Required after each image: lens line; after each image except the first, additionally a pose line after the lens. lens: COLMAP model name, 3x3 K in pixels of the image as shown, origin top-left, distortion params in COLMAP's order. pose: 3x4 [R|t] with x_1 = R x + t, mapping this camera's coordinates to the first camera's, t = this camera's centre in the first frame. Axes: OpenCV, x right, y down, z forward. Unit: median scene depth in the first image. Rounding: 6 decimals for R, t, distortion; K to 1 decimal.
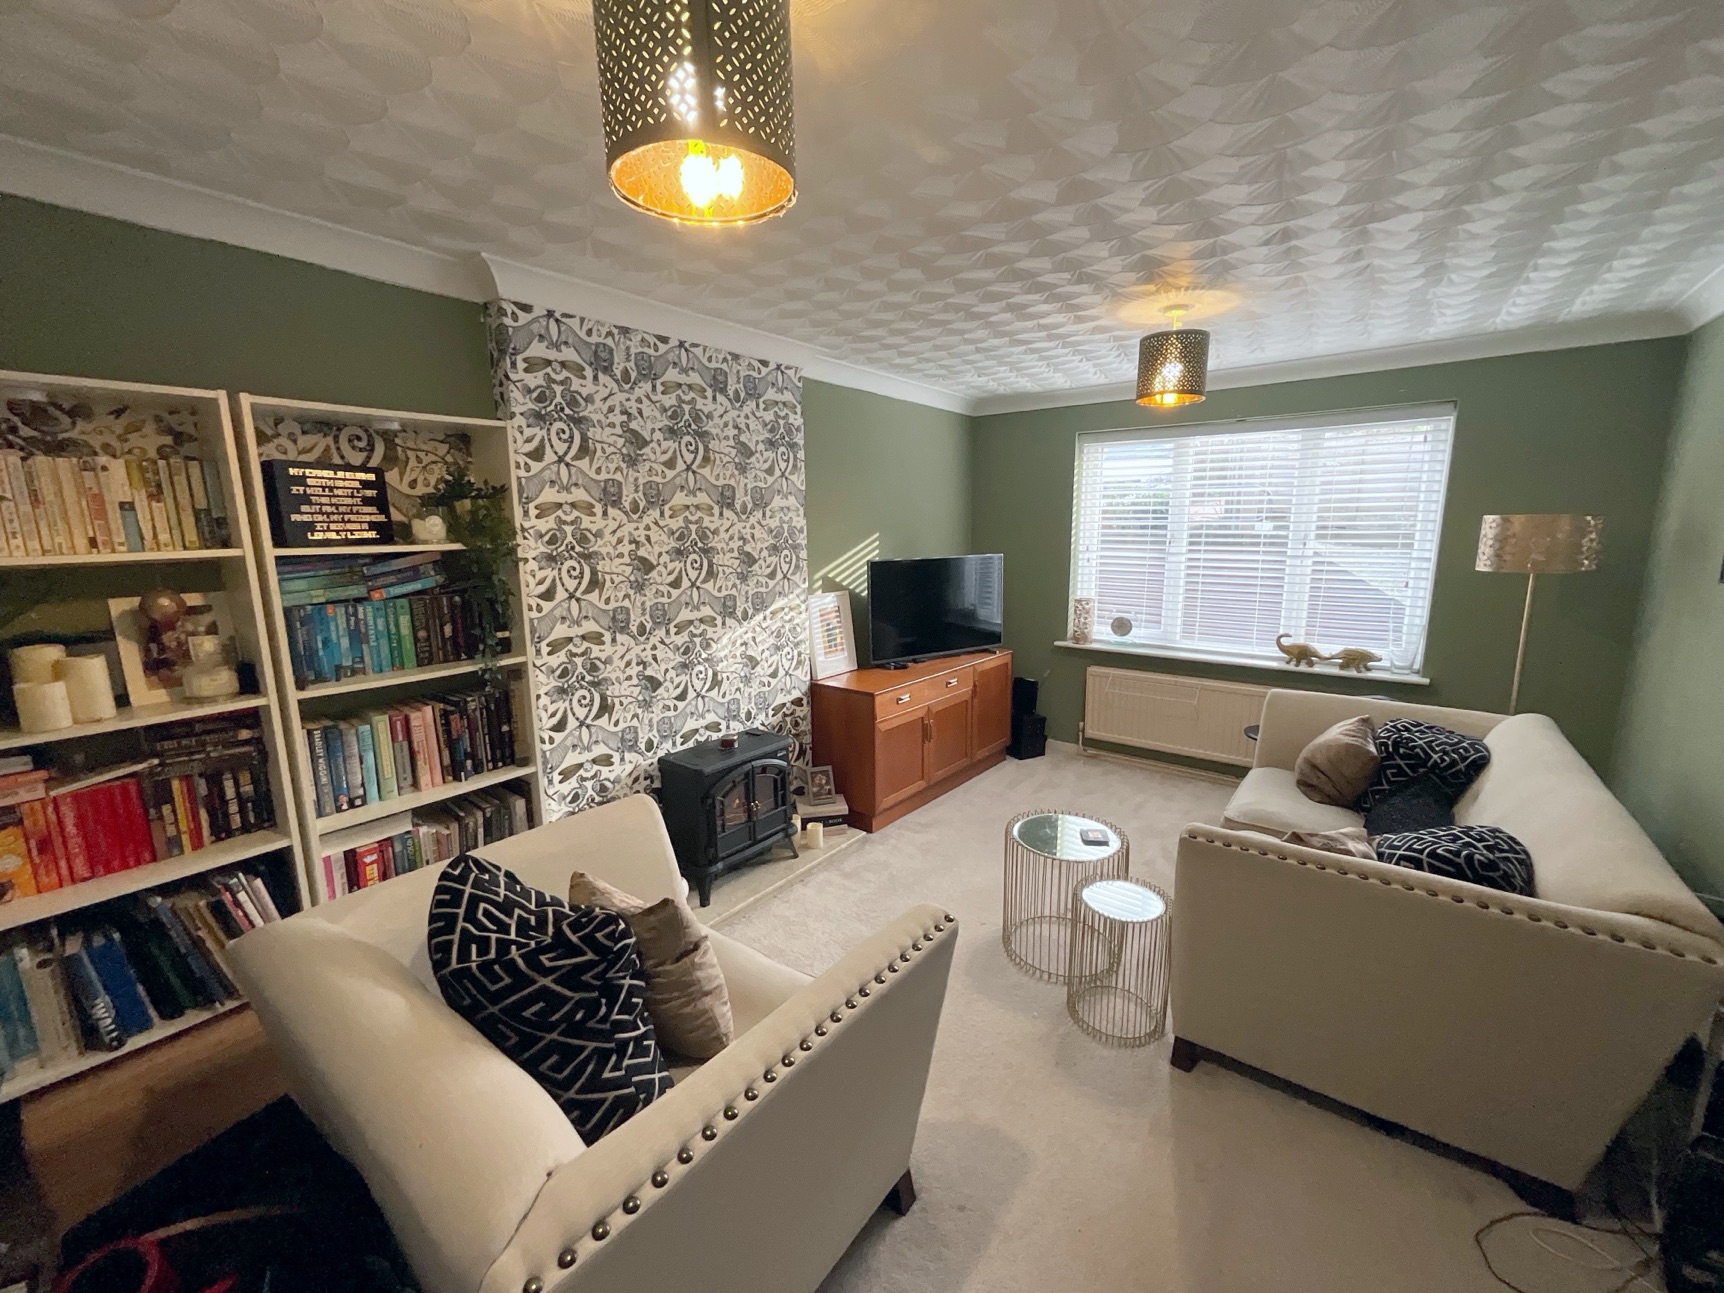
lens RADIAL K [[701.6, 0, 861.7], [0, 701.6, 647.0], [0, 0, 1]] dist [-0.000982, 0.000105]
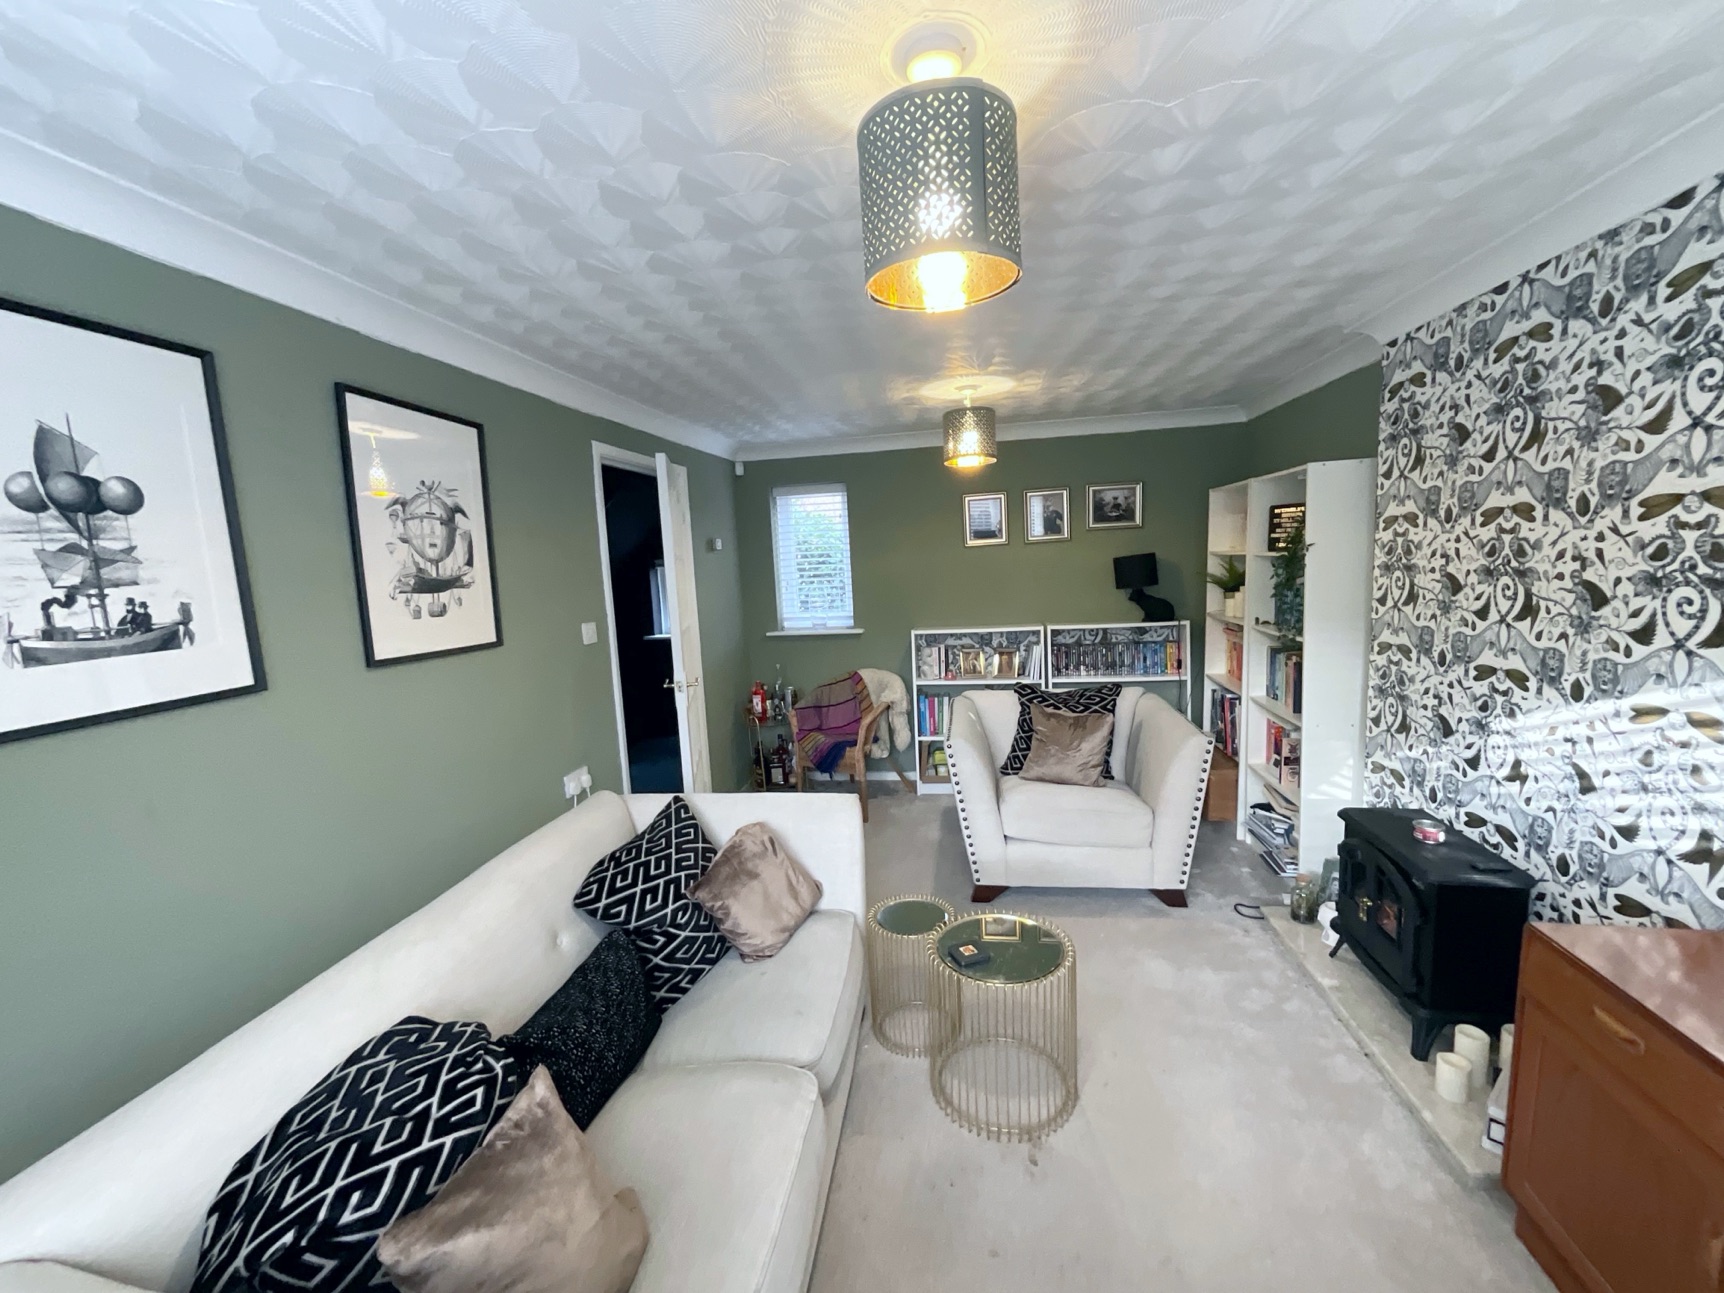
lens RADIAL K [[701.6, 0, 855.1], [0, 701.6, 653.0], [0, 0, 1]] dist [-0.000982, 0.000105]
pose [[-0.882542, 0.116184, -0.455655, 0.721071], [-0.026038, 0.955435, 0.294050, -0.270555], [0.469513, 0.271376, -0.840186, 1.420360]]
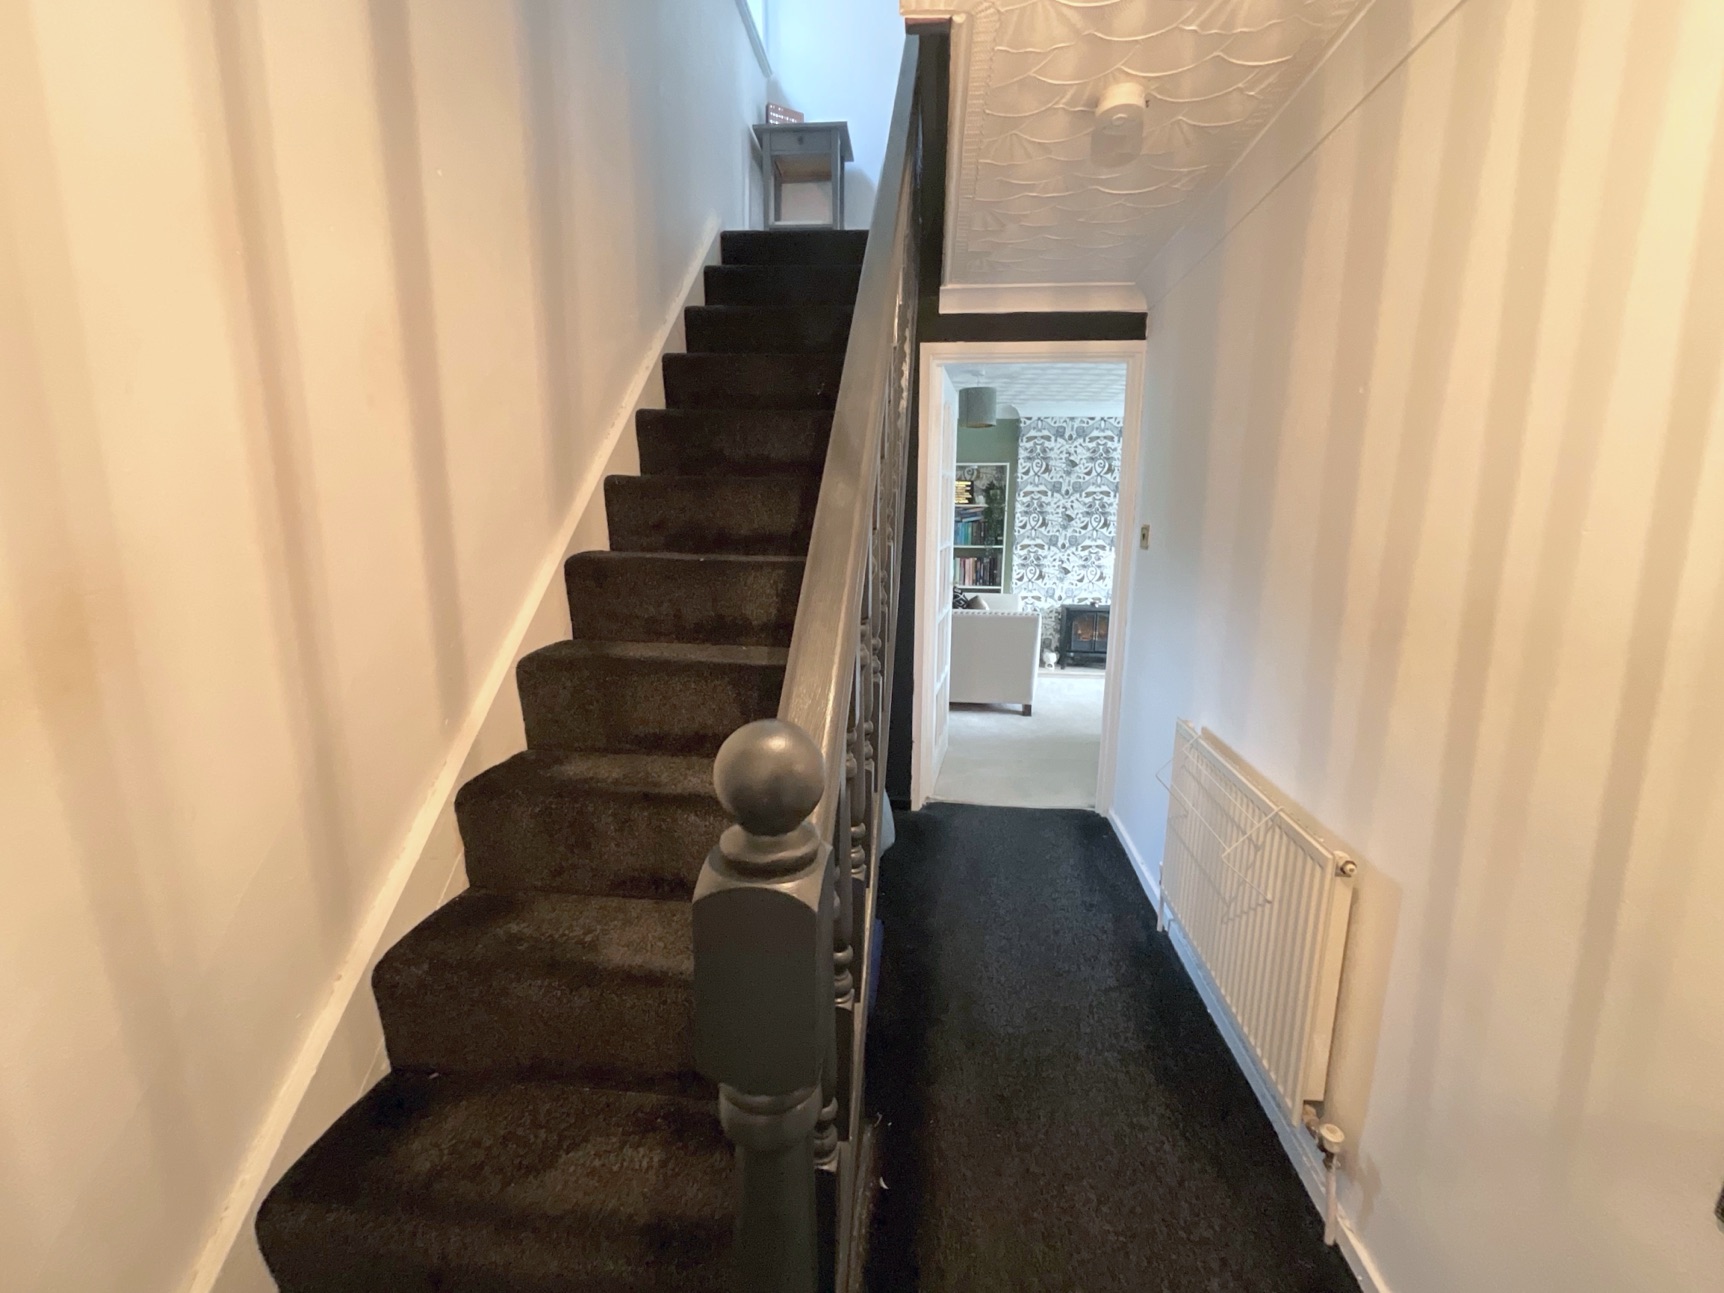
lens RADIAL K [[701.6, 0, 863.2], [0, 701.6, 648.9], [0, 0, 1]] dist [-0.000982, 0.000105]
pose [[0.544640, 0.180497, -0.819016, 1.316892], [-0.163588, 0.980672, 0.107337, 0.171942], [0.822560, 0.075521, 0.563641, -0.840439]]
